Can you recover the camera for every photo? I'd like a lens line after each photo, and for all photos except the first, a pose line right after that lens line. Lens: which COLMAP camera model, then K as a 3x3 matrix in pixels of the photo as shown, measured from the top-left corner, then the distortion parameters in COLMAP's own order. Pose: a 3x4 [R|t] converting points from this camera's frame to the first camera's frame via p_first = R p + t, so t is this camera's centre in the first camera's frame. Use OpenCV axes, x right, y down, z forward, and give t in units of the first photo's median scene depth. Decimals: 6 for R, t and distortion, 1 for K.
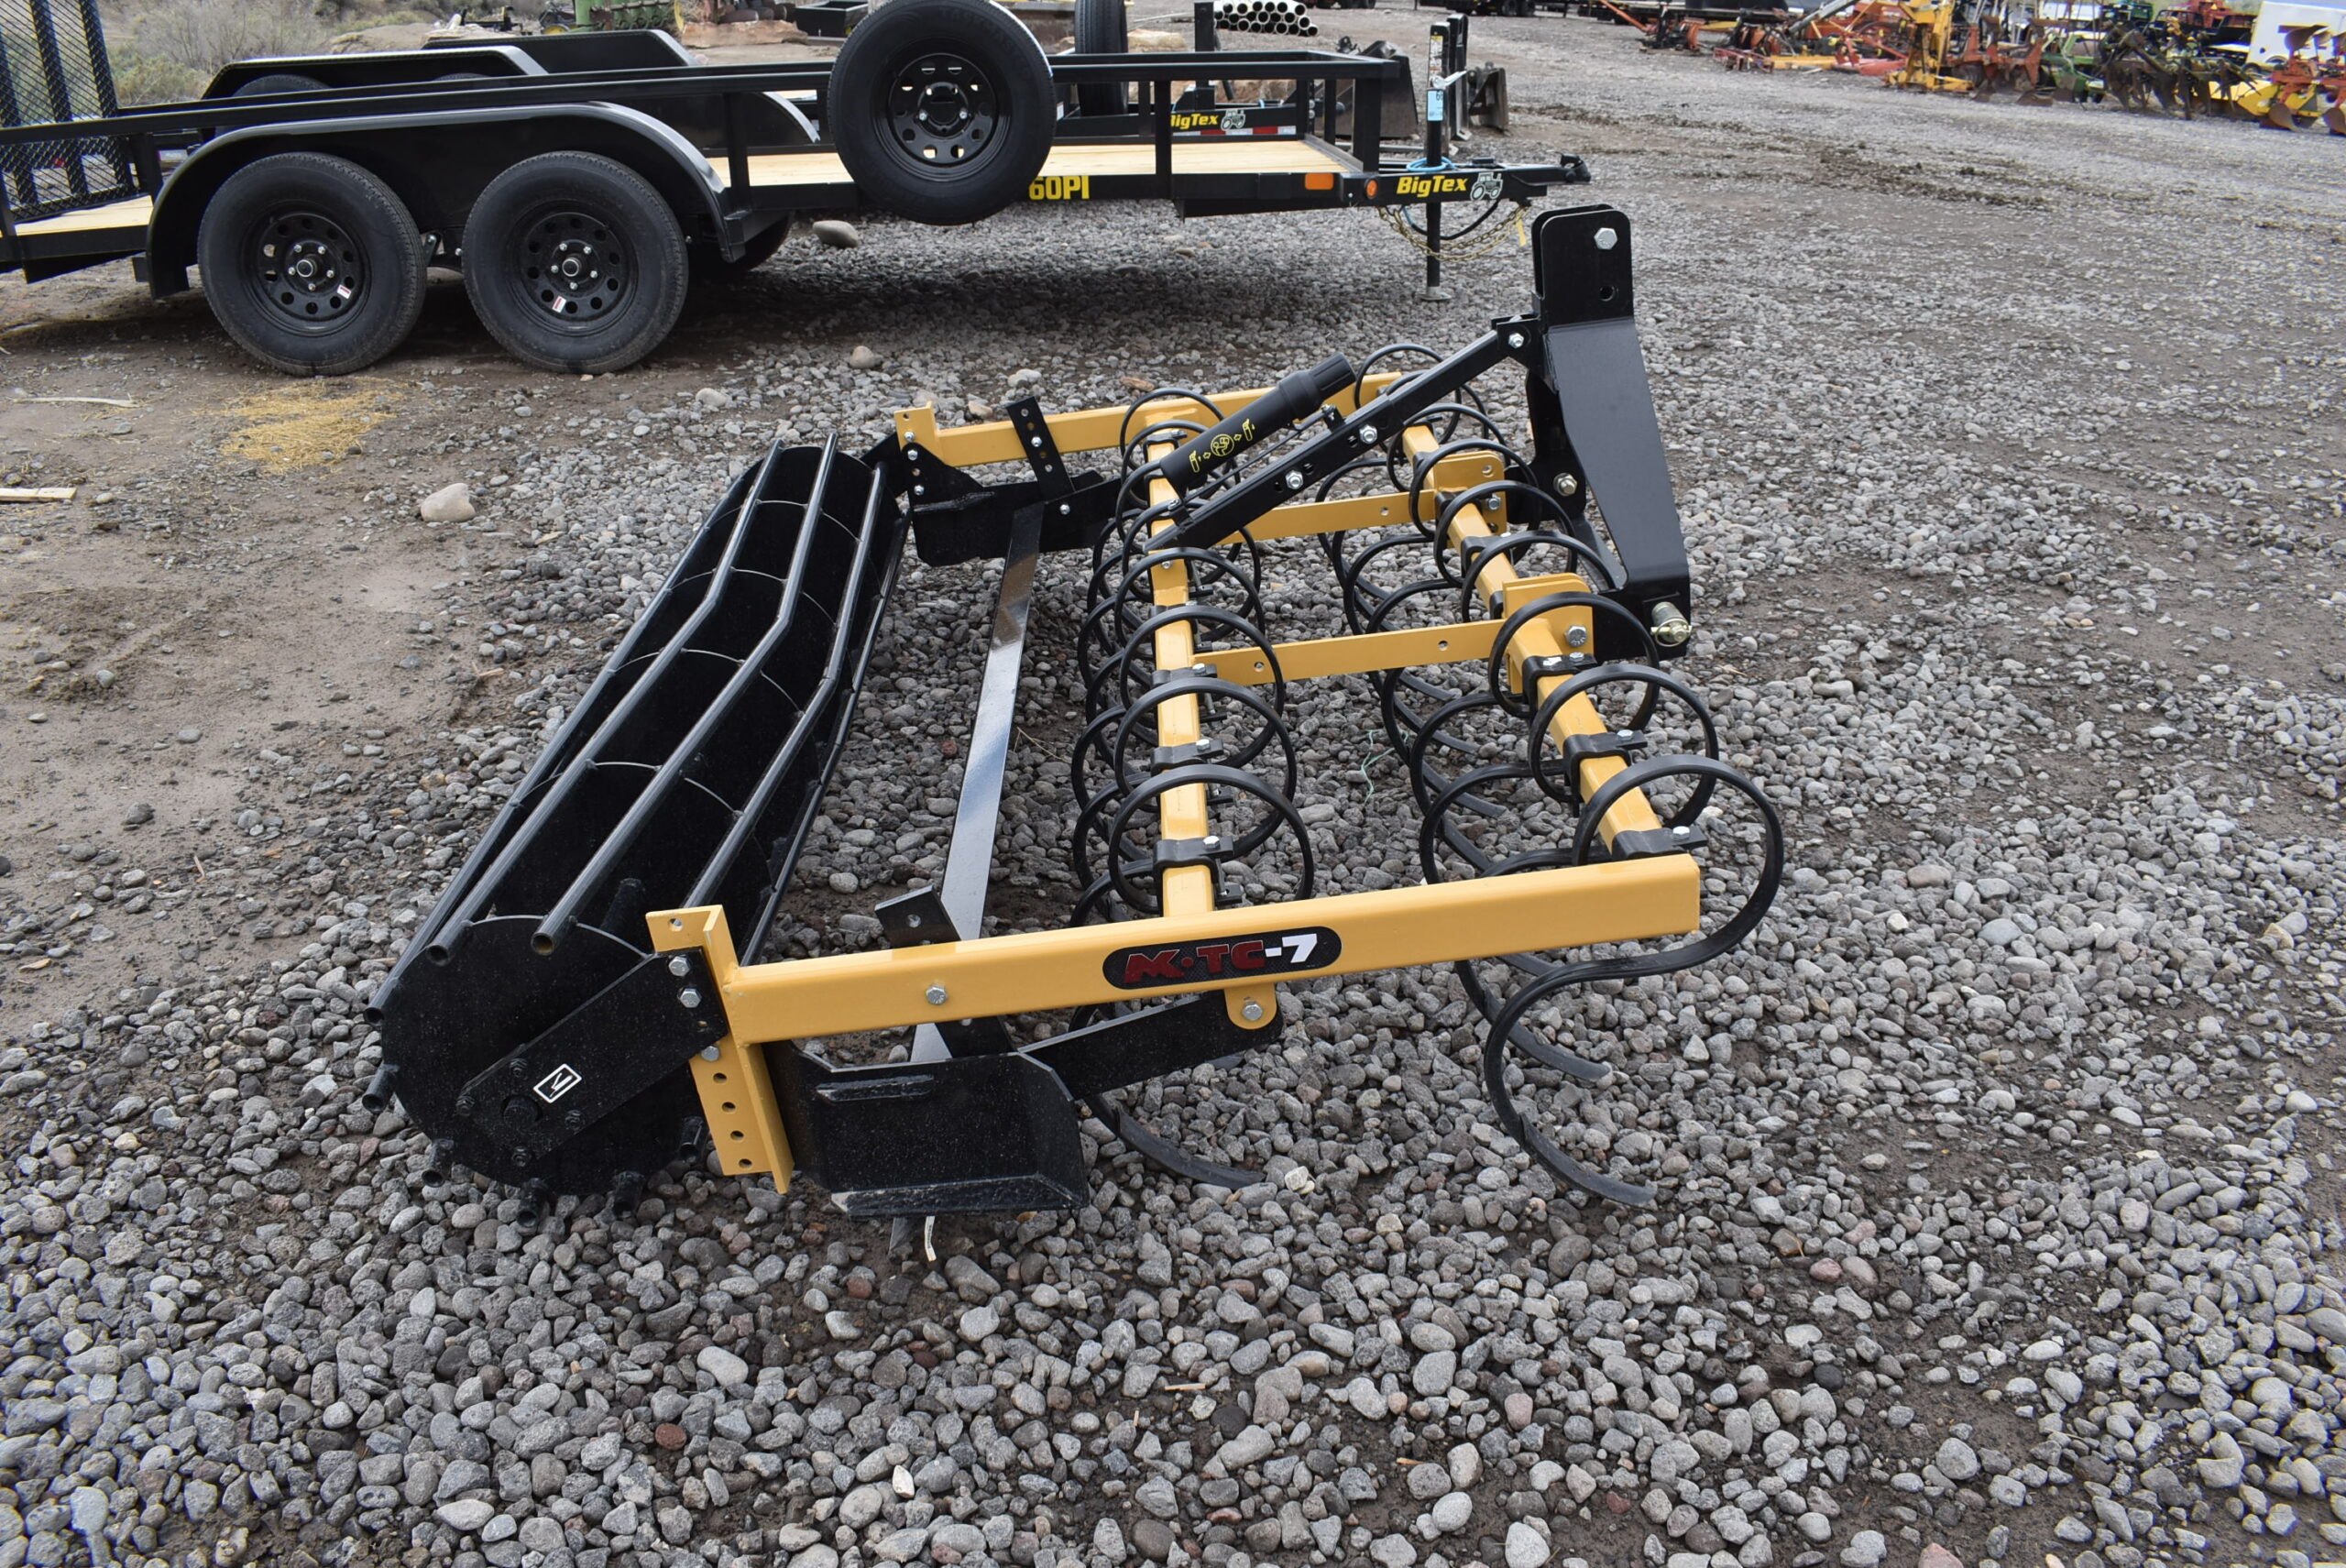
lens RADIAL K [[1824.3, 0, 1173.0], [0, 1824.3, 784.0], [0, 0, 1]] dist [-0.101437, 0.022797]
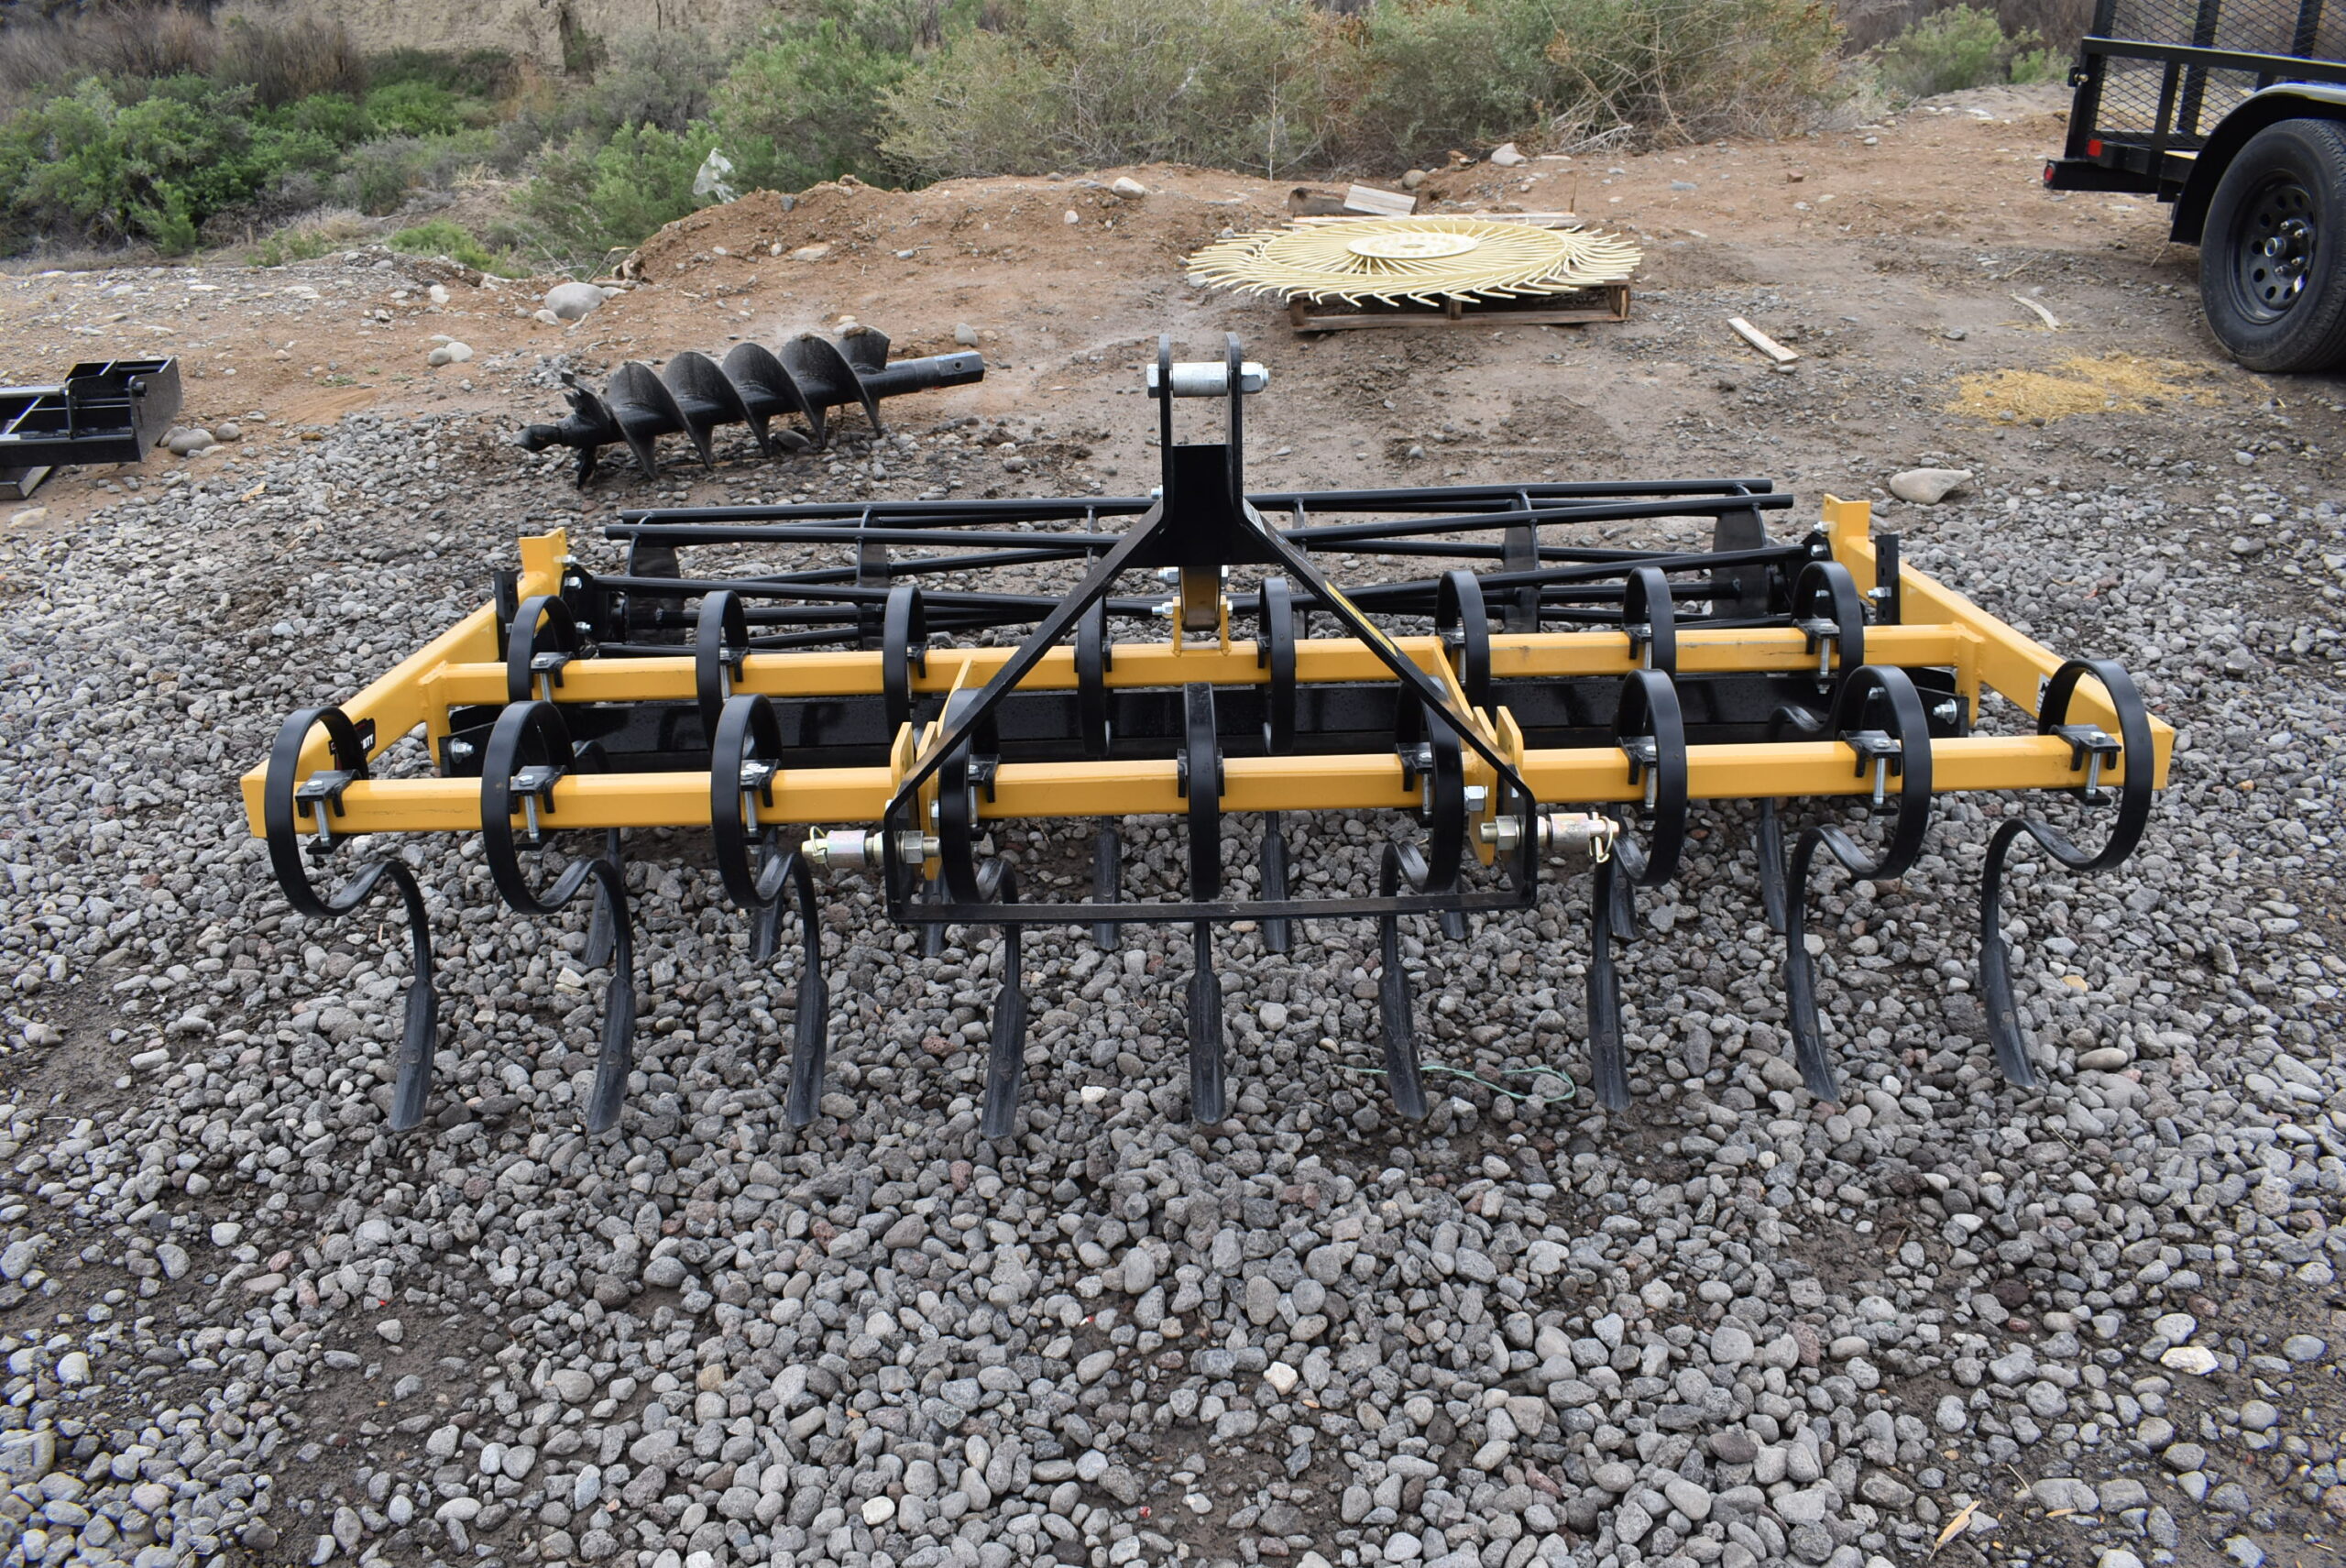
lens RADIAL K [[1782.7, 0, 1173.0], [0, 1782.7, 784.0], [0, 0, 1]] dist [-0.082260, 0.000835]
pose [[-0.012789, 0.461476, -0.887061, 0.592434], [-0.402091, 0.809873, 0.427117, -0.309381], [0.915510, 0.362142, 0.175198, 0.619175]]
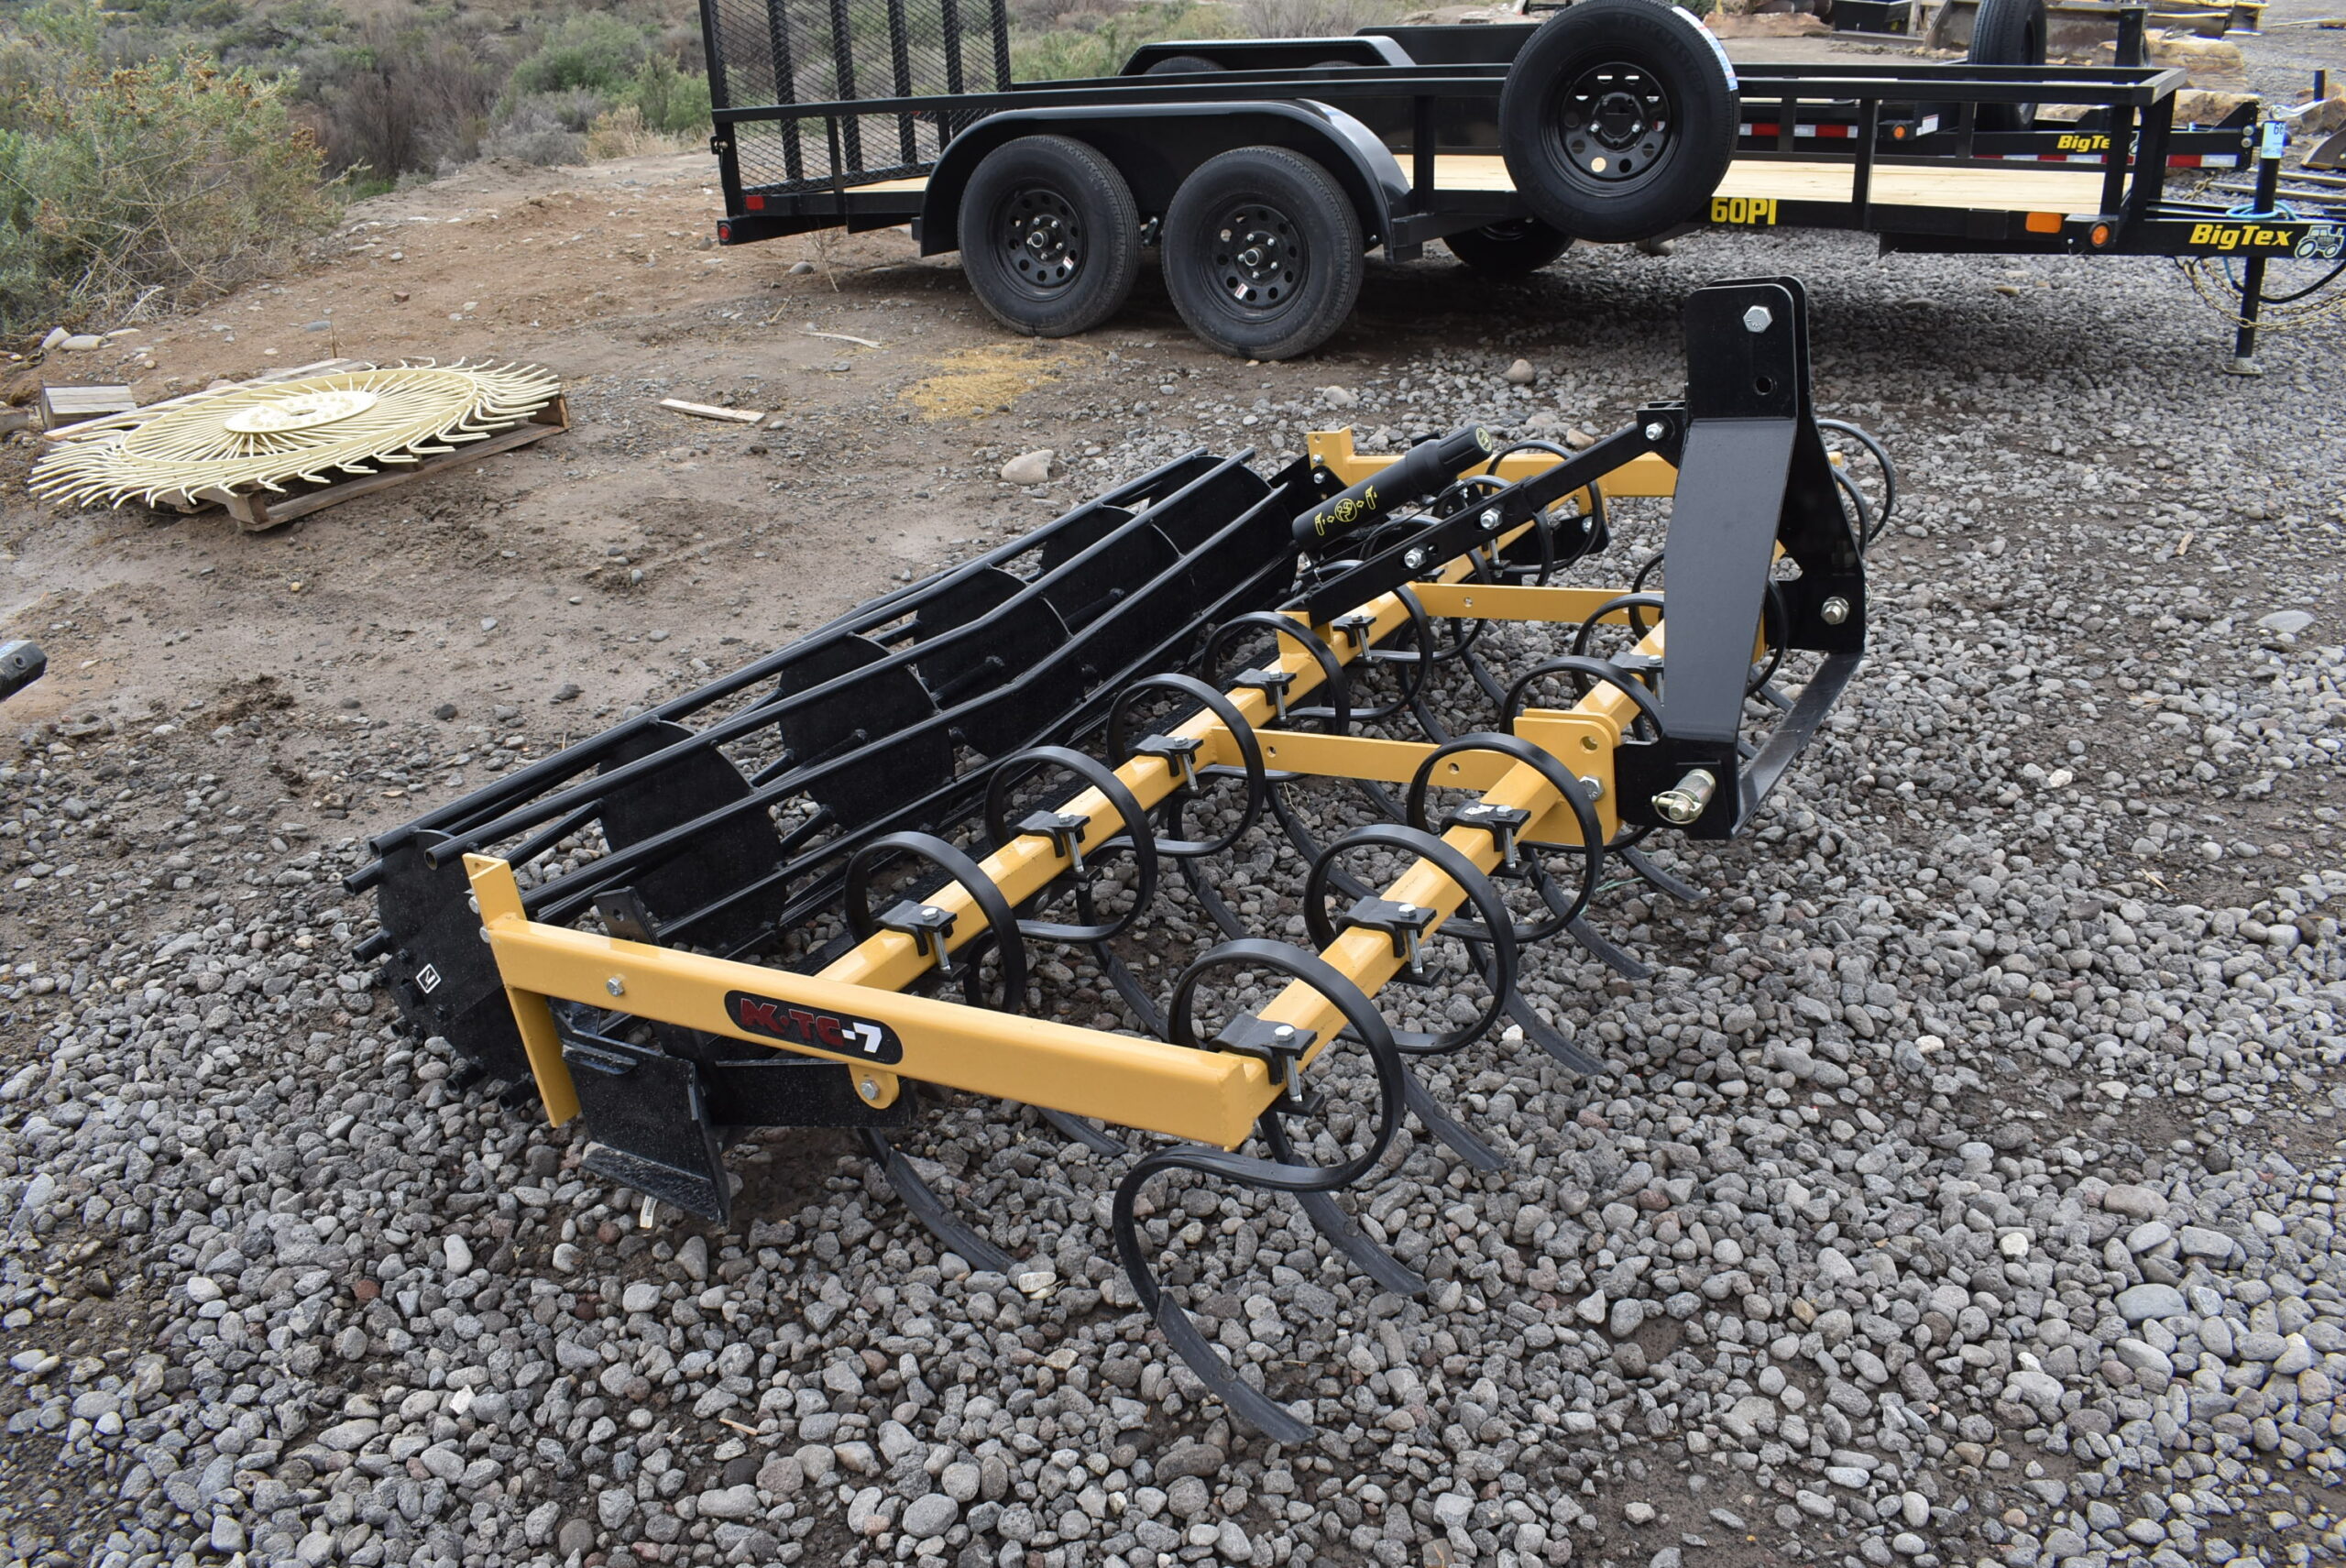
lens RADIAL K [[1824.3, 0, 1173.0], [0, 1824.3, 784.0], [0, 0, 1]] dist [-0.101437, 0.022797]
pose [[0.838574, 0.202828, -0.505623, 0.319994], [-0.198648, 0.978051, 0.062882, -0.064789], [0.507279, 0.047710, 0.860460, 0.118032]]
